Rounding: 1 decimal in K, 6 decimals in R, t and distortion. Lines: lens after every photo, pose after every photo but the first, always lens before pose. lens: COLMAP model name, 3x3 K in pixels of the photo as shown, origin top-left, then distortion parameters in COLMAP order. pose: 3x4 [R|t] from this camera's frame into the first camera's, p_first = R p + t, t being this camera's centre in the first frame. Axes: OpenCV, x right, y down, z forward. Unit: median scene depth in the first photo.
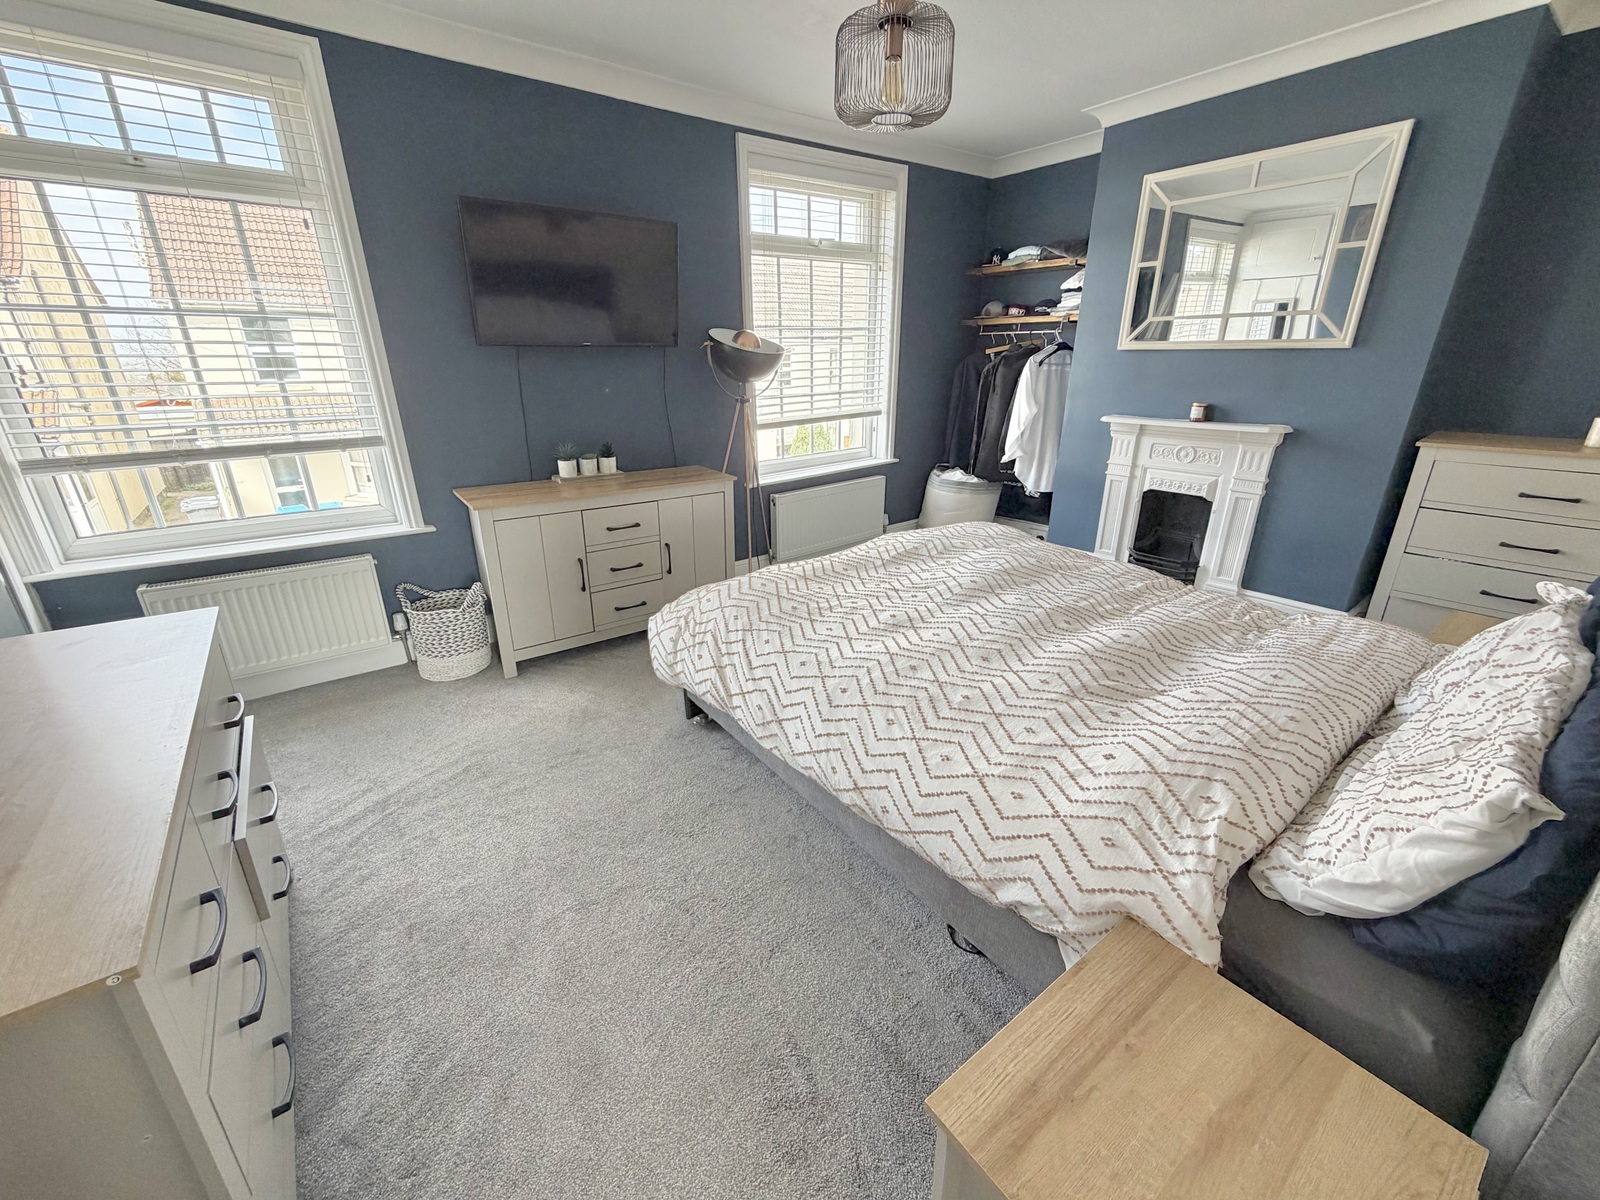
lens RADIAL K [[638.8, 0, 796.7], [0, 638.8, 599.1], [0, 0, 1]] dist [-0.000758, -0.000429]
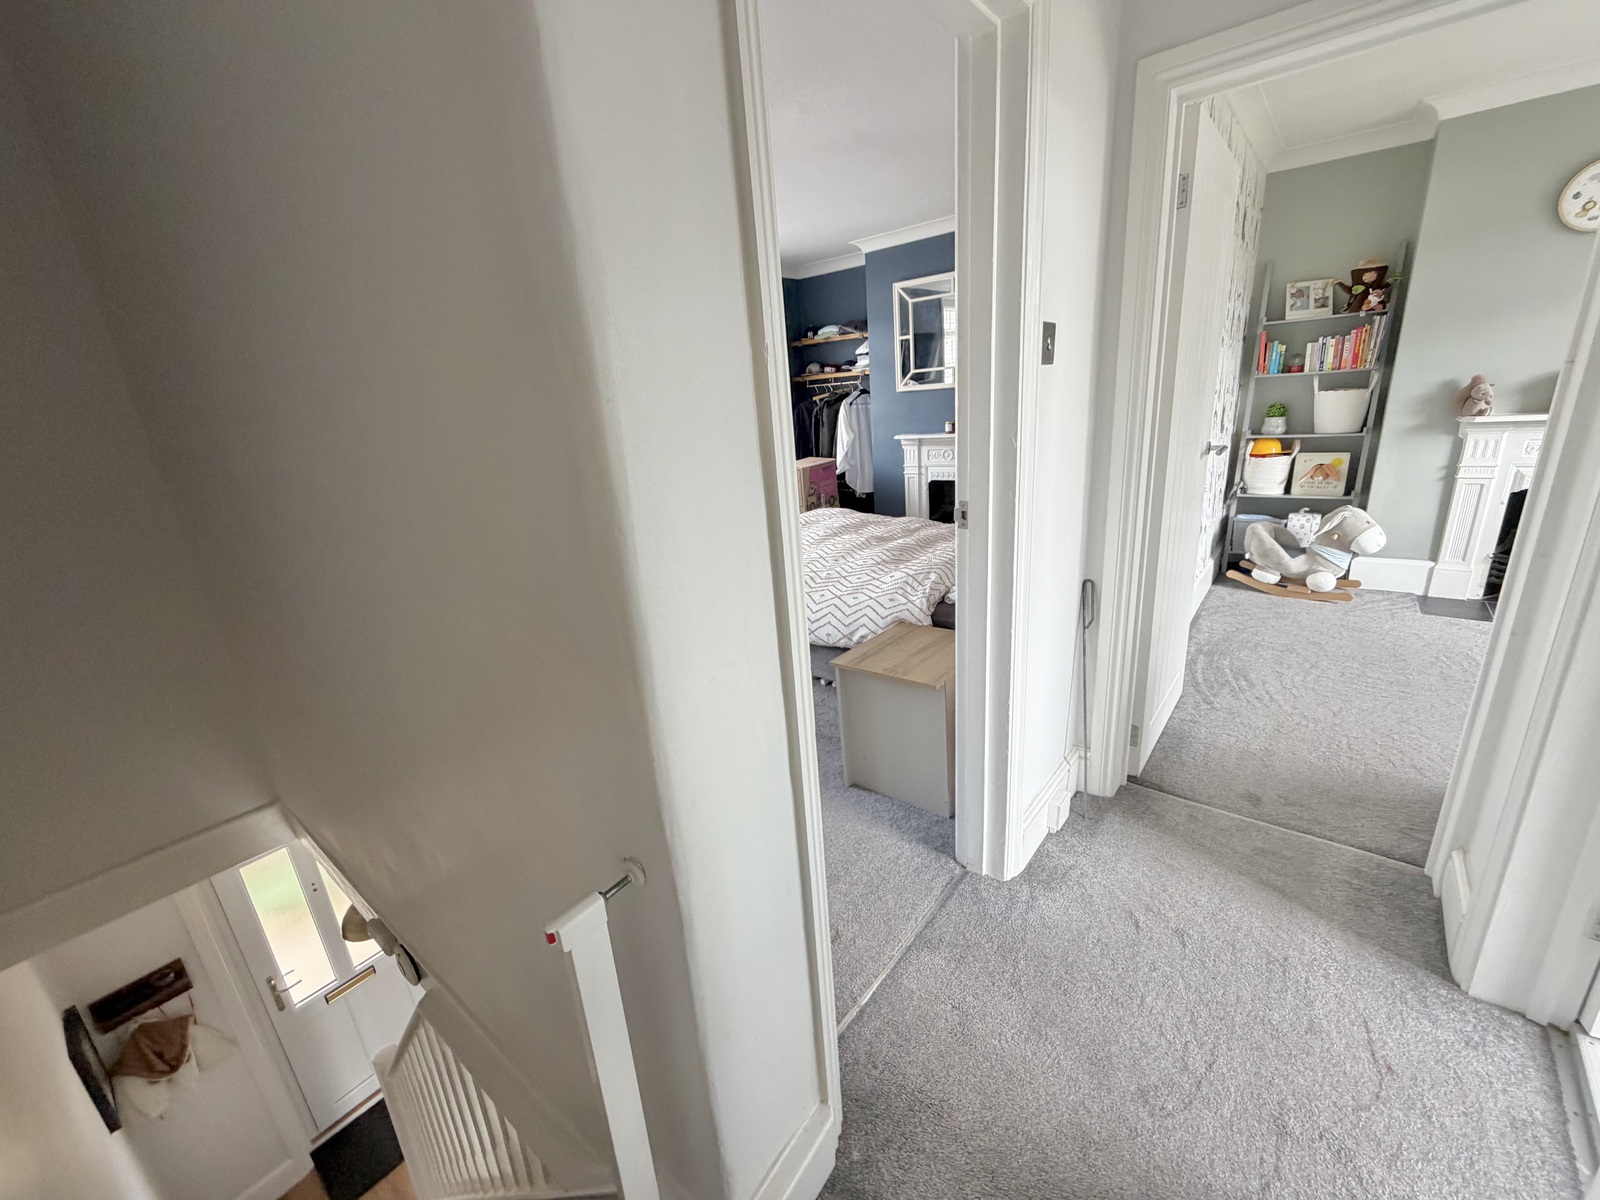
lens RADIAL K [[638.8, 0, 796.7], [0, 638.8, 599.1], [0, 0, 1]] dist [-0.000758, -0.000429]
pose [[0.968514, -0.137259, 0.207703, -0.102102], [0.151433, 0.986998, -0.053875, 0.132147], [-0.197608, 0.083632, 0.976707, -0.368760]]
